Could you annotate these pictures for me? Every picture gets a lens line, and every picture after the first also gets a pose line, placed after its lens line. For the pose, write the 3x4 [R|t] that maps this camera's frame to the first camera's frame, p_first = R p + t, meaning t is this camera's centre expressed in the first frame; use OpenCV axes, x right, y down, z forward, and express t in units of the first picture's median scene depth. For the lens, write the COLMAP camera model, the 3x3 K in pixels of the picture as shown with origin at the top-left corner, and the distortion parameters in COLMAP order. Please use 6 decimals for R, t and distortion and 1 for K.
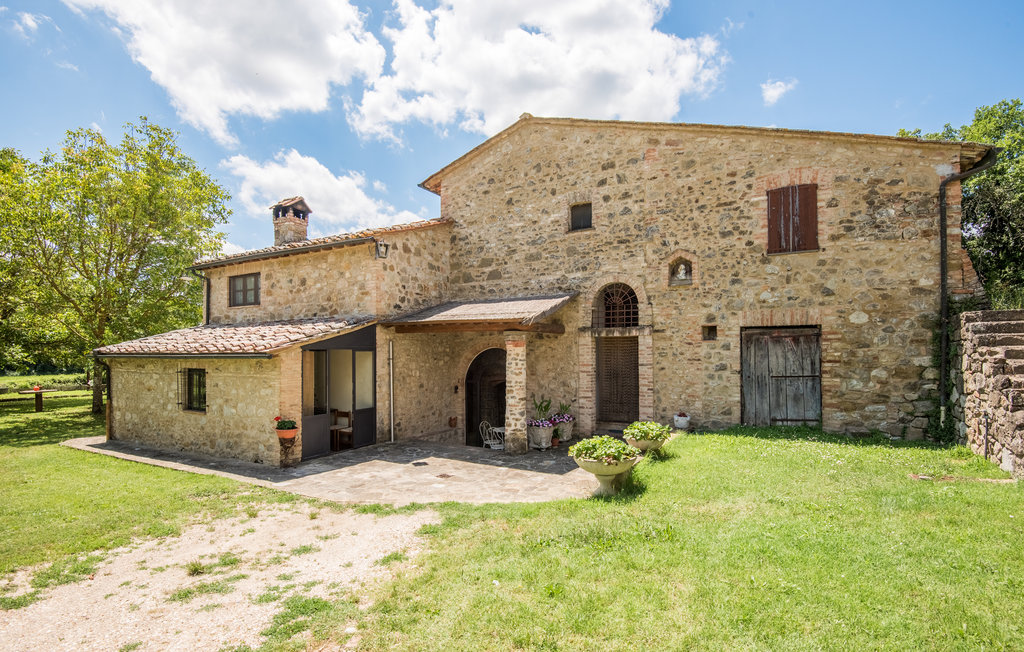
lens RADIAL K [[501.0, 0, 512.1], [0, 501.0, 348.2], [0, 0, 1]] dist [-0.000430, -0.029310]
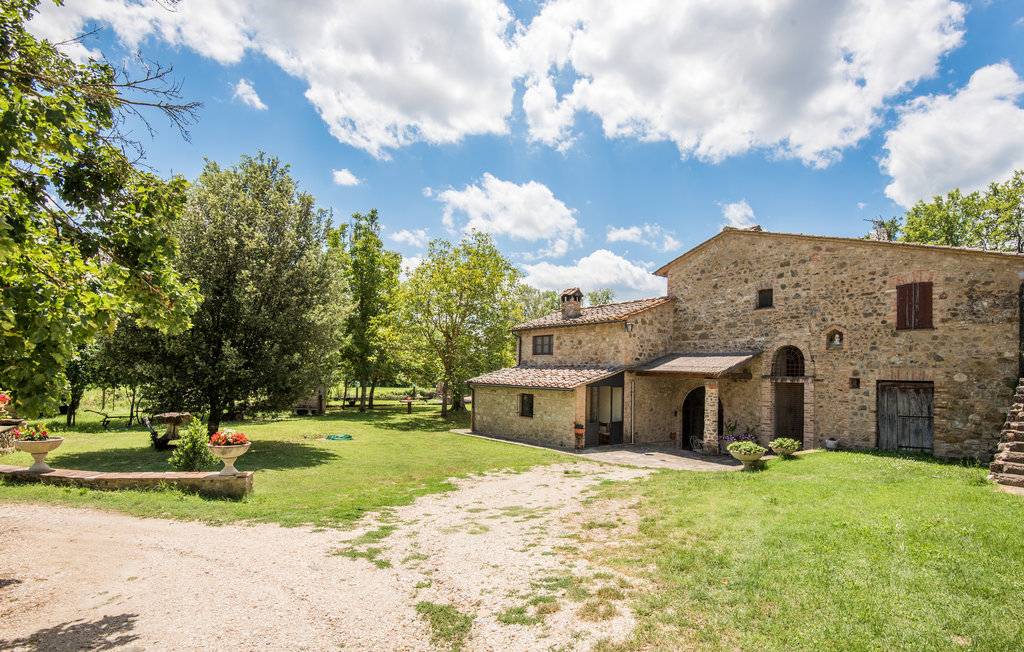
lens RADIAL K [[578.1, 0, 514.1], [0, 578.1, 356.4], [0, 0, 1]] dist [0.000175, -0.047445]
pose [[0.914709, 0.016502, -0.403777, 0.158866], [-0.022932, 0.999675, -0.011093, -0.064342], [0.403462, 0.019406, 0.914790, -0.862862]]
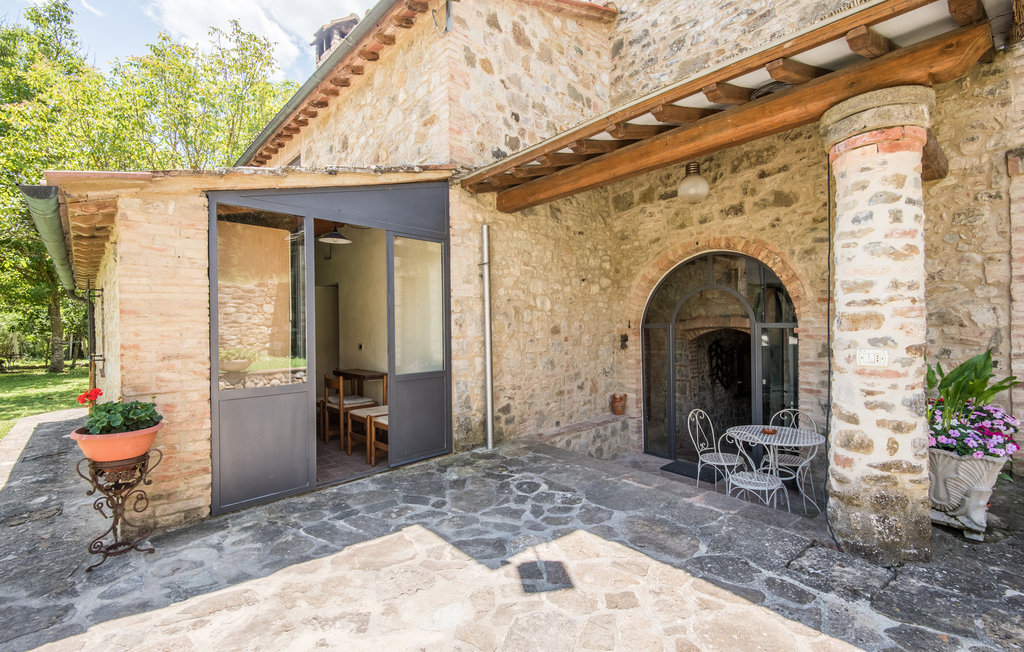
lens RADIAL K [[446.9, 0, 512.0], [0, 446.9, 326.0], [0, 0, 1]] dist [0.026526, -0.018272]
pose [[0.953845, -0.007160, -0.300213, -0.098787], [0.008565, 0.999958, 0.003366, 0.075752], [0.300176, -0.005782, 0.953866, 0.622438]]
